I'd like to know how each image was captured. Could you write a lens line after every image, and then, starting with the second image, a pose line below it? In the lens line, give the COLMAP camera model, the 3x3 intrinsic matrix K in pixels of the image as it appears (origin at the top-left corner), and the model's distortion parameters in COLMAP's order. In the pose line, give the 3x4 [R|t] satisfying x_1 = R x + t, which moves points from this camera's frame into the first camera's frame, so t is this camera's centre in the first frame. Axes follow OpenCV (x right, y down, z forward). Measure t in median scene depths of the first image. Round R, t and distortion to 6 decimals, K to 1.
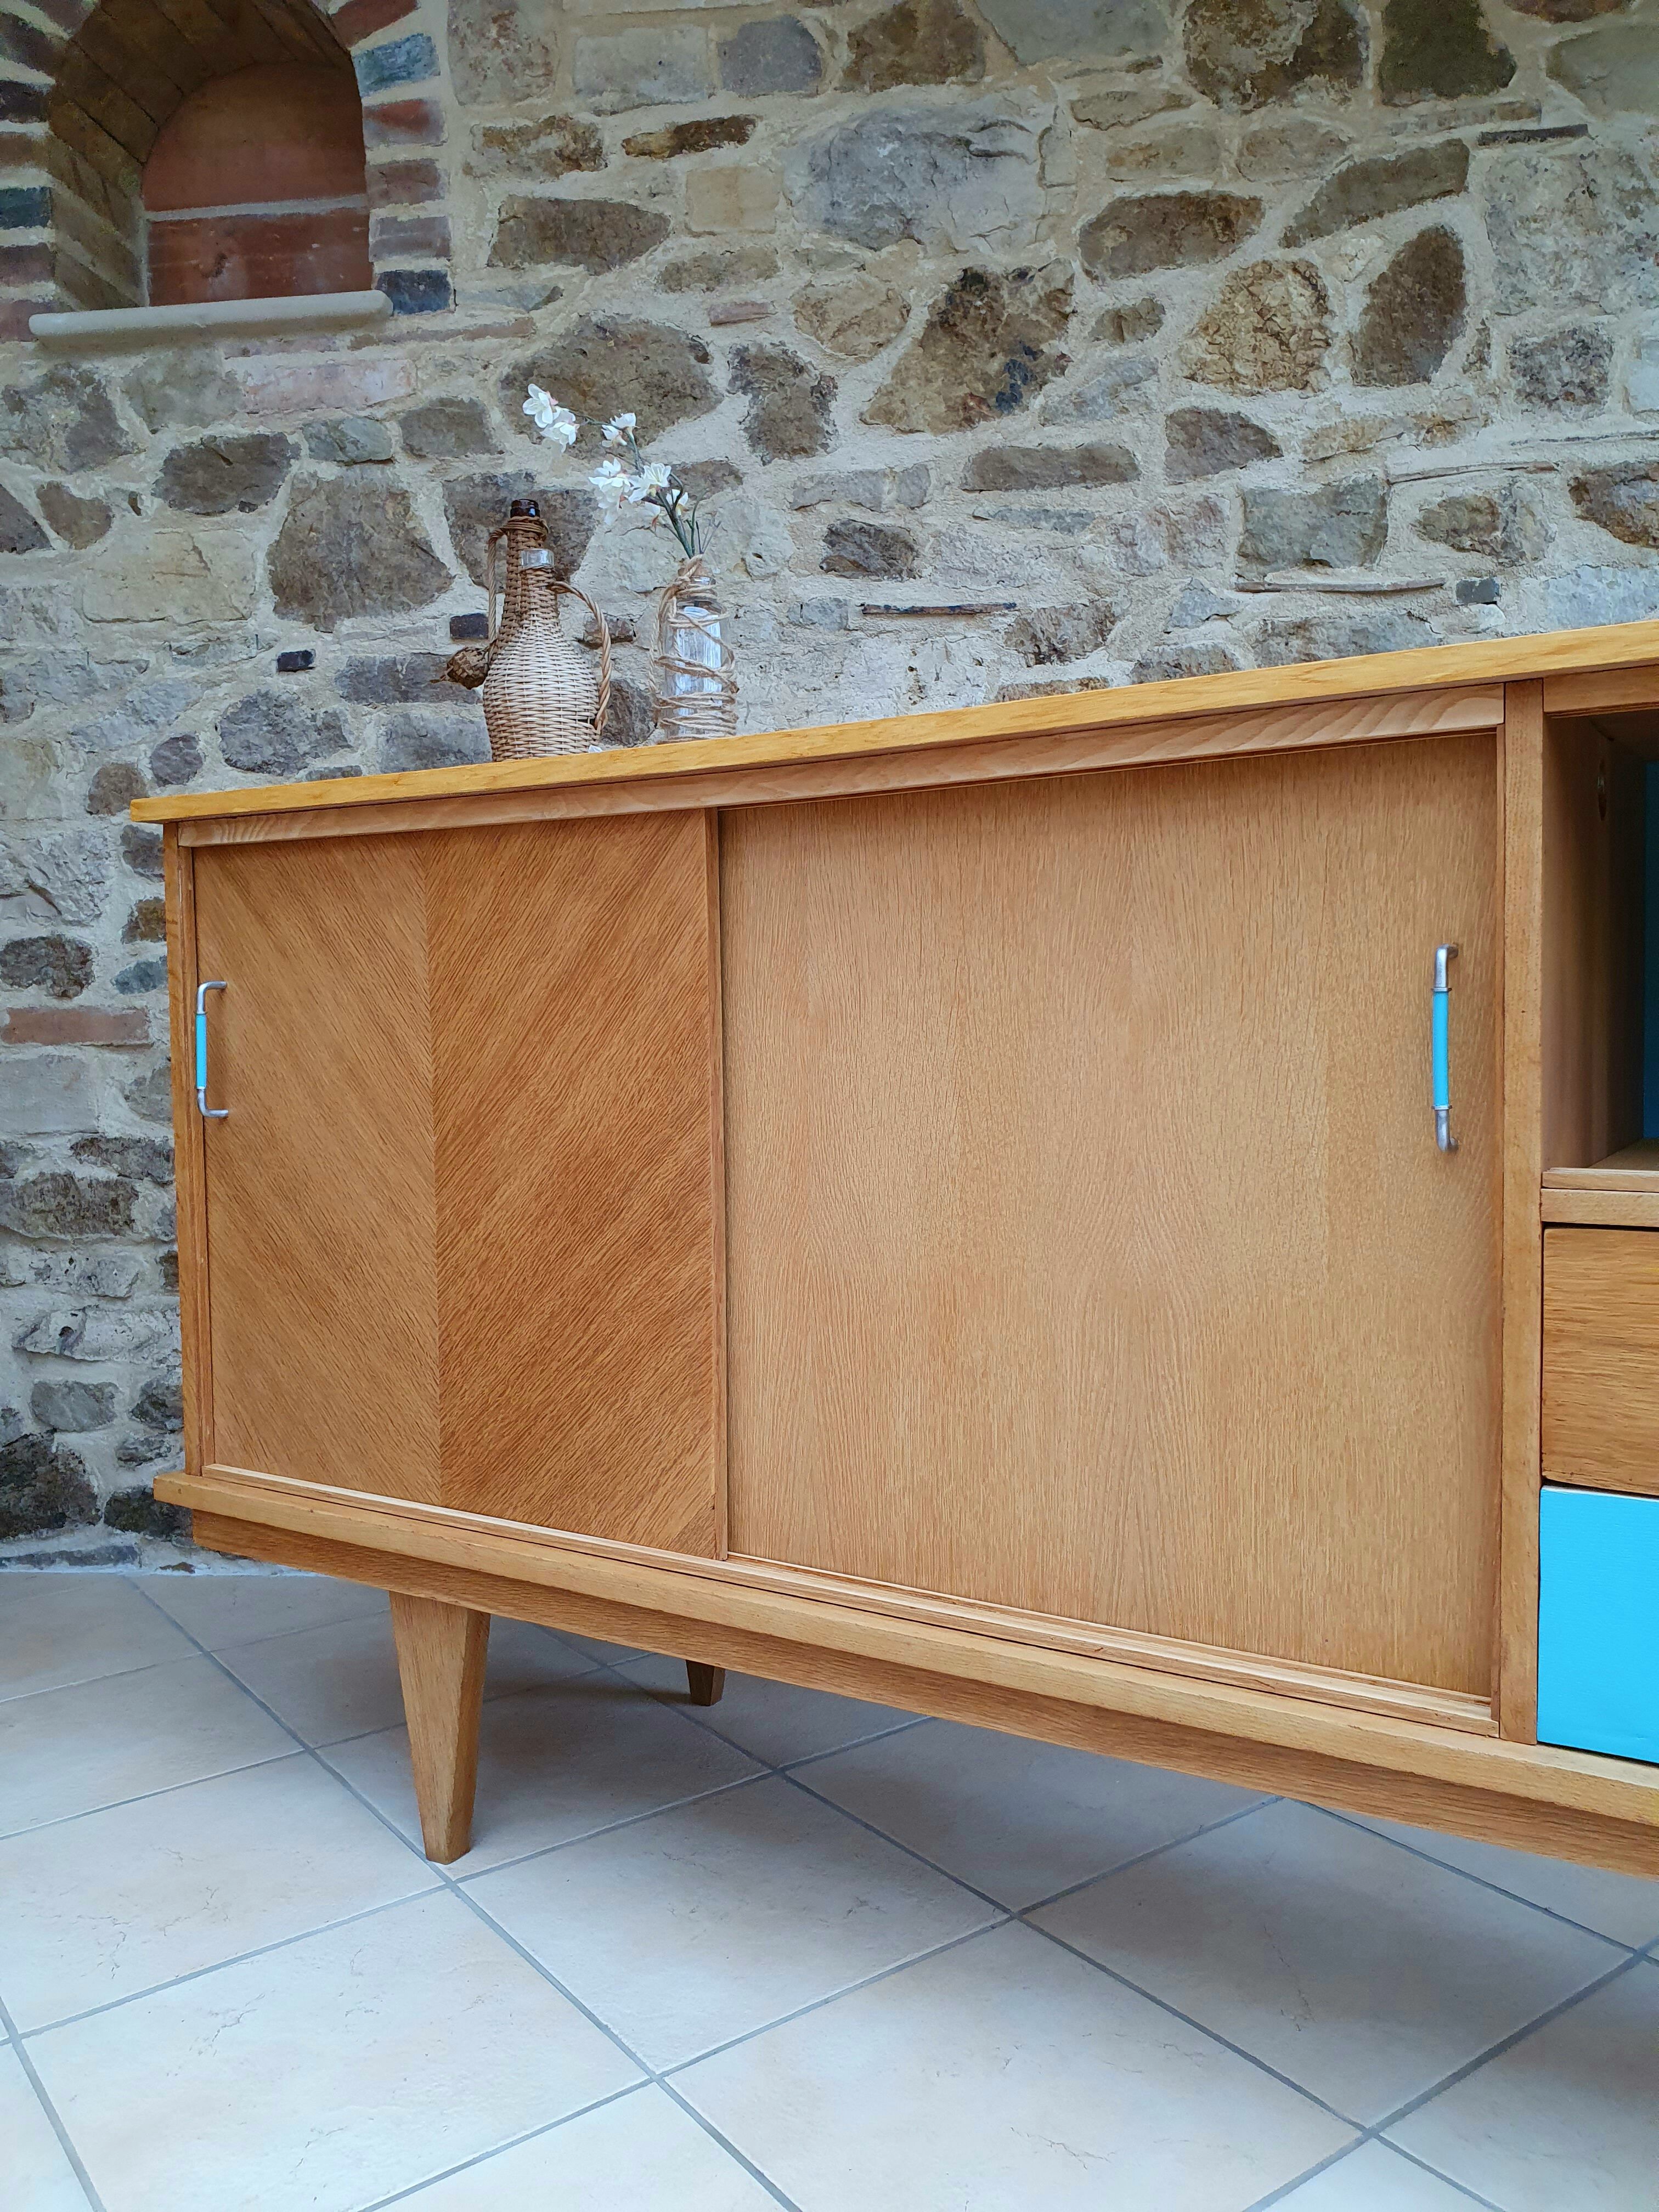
lens RADIAL K [[1716.0, 0, 834.1], [0, 1716.0, 1109.8], [0, 0, 1]] dist [-0.001957, 0.016618]
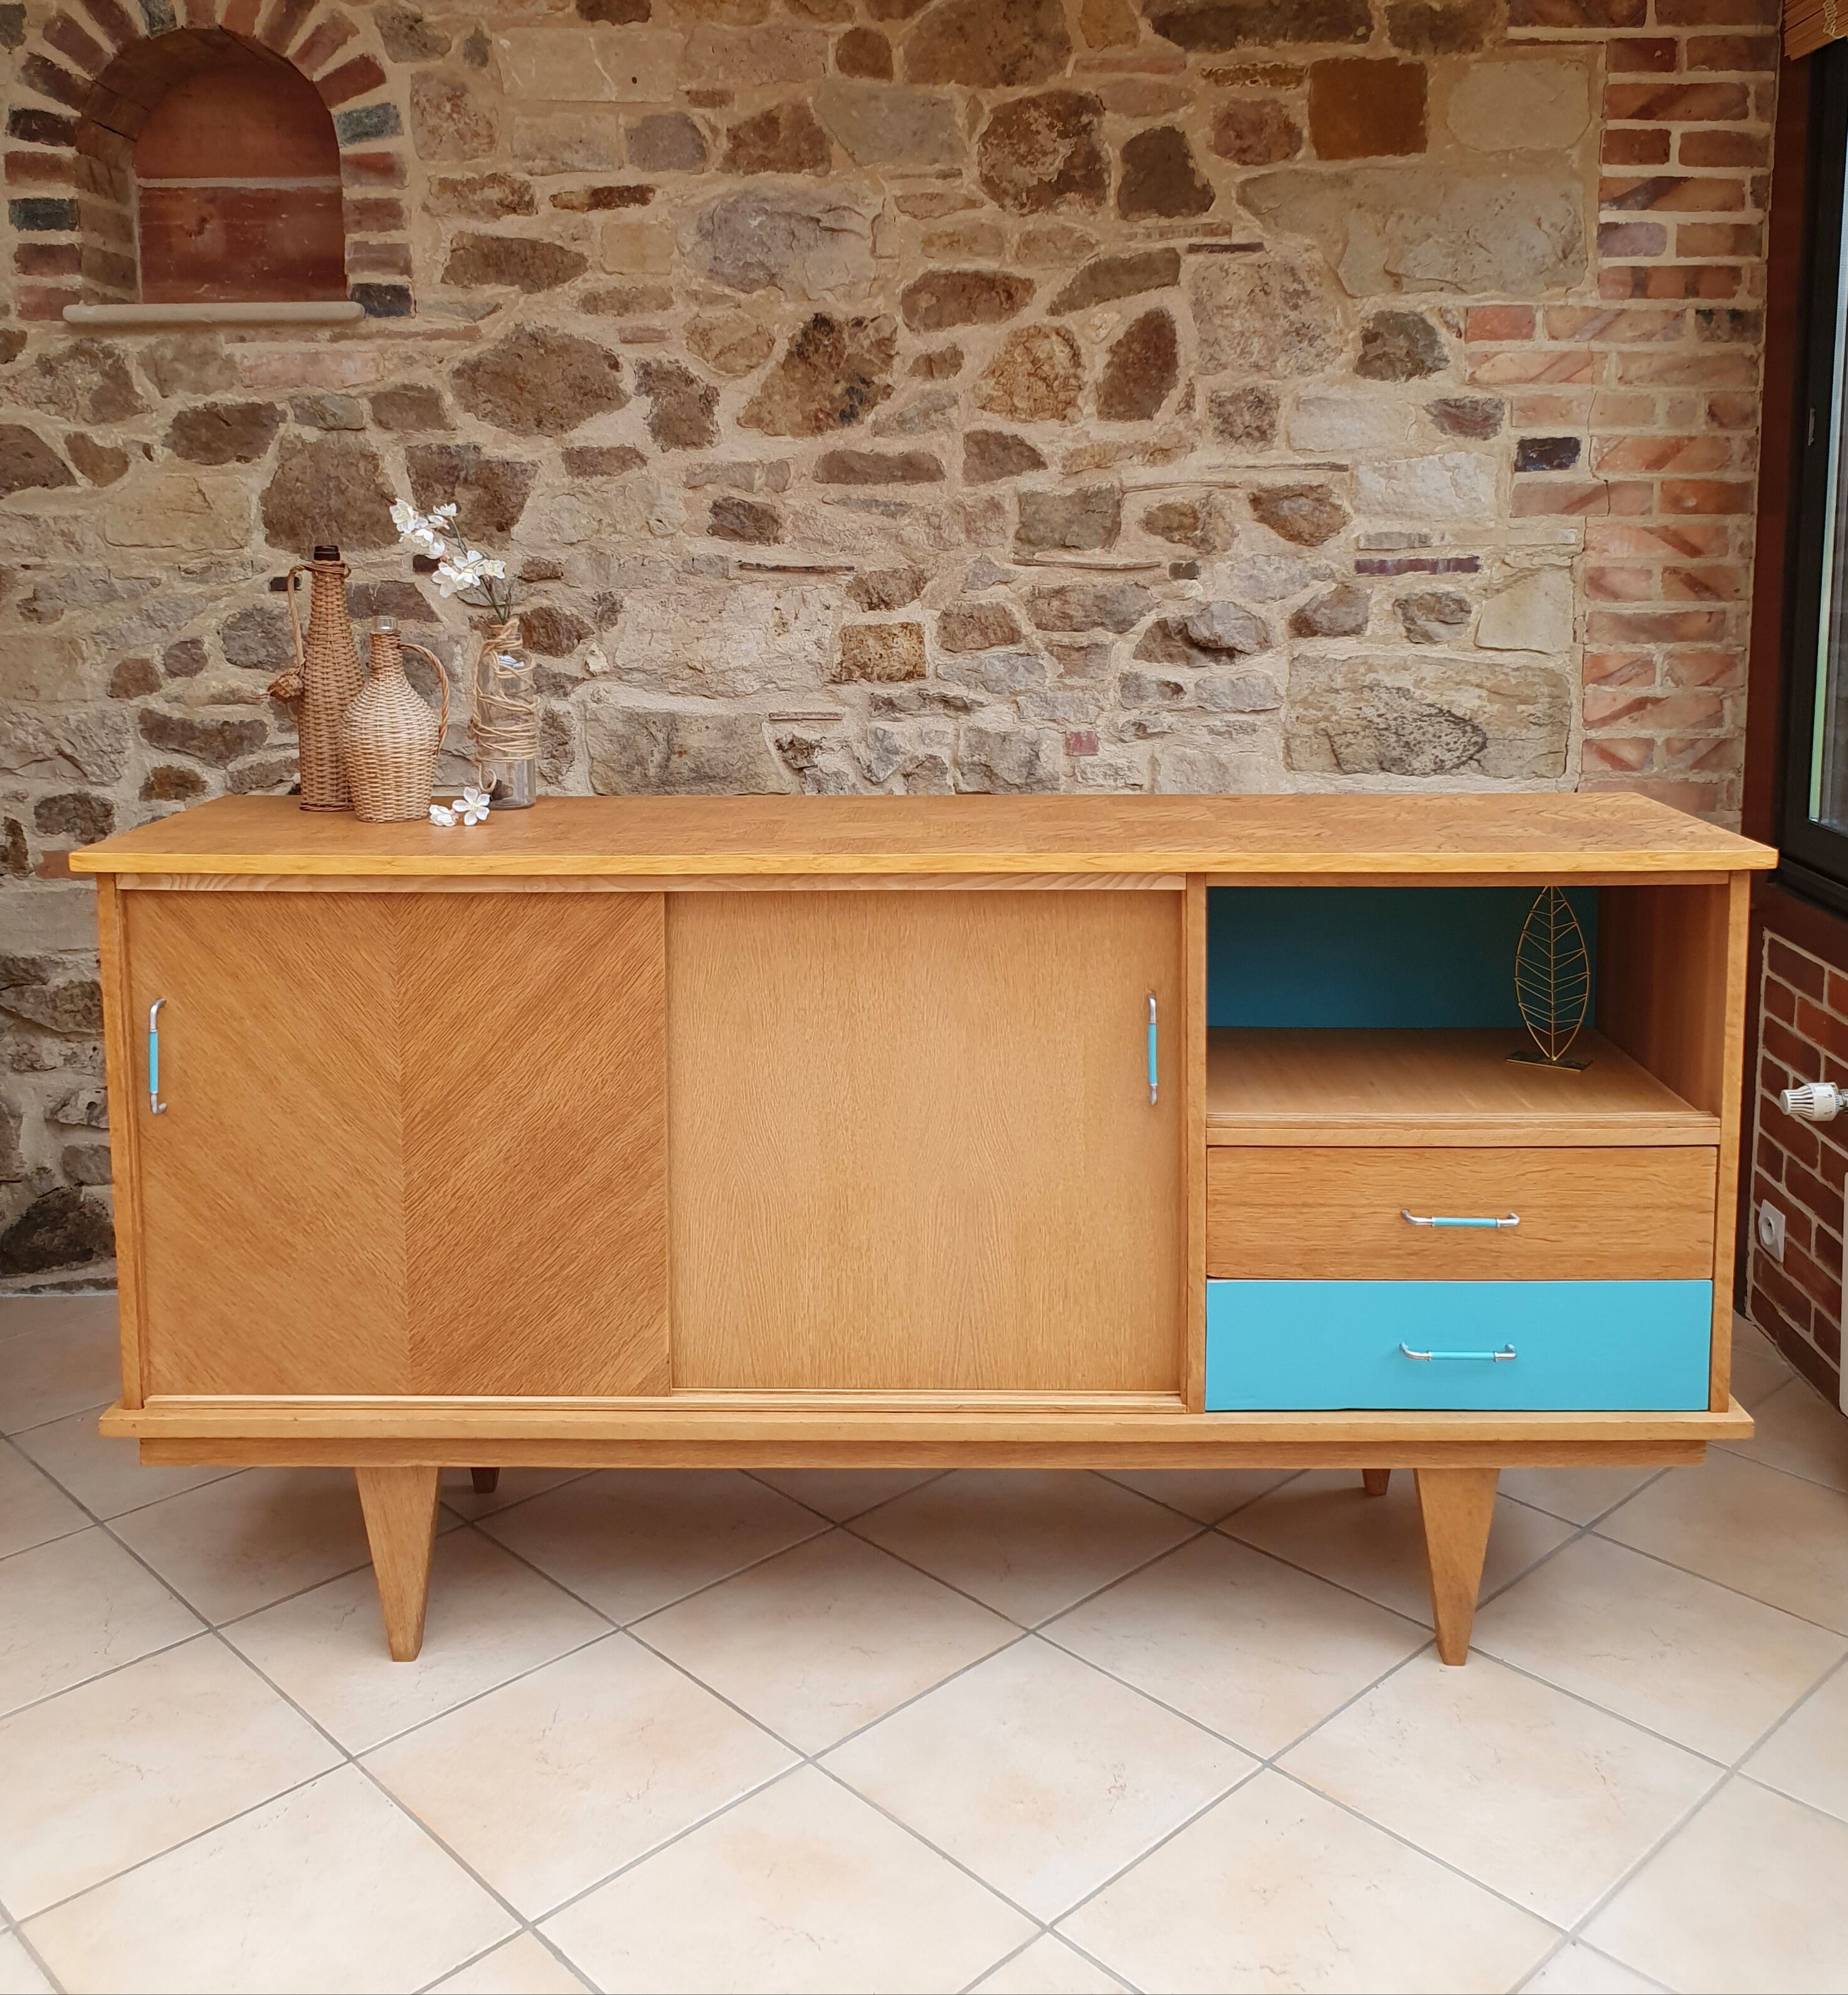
lens RADIAL K [[1935.6, 0, 927.9], [0, 1935.6, 759.4], [0, 0, 1]] dist [0.039945, 0.000000]
pose [[0.992595, -0.000238, 0.121474, -0.019585], [-0.007345, 0.998051, 0.061971, -0.236893], [-0.121252, -0.062404, 0.990658, -0.510488]]
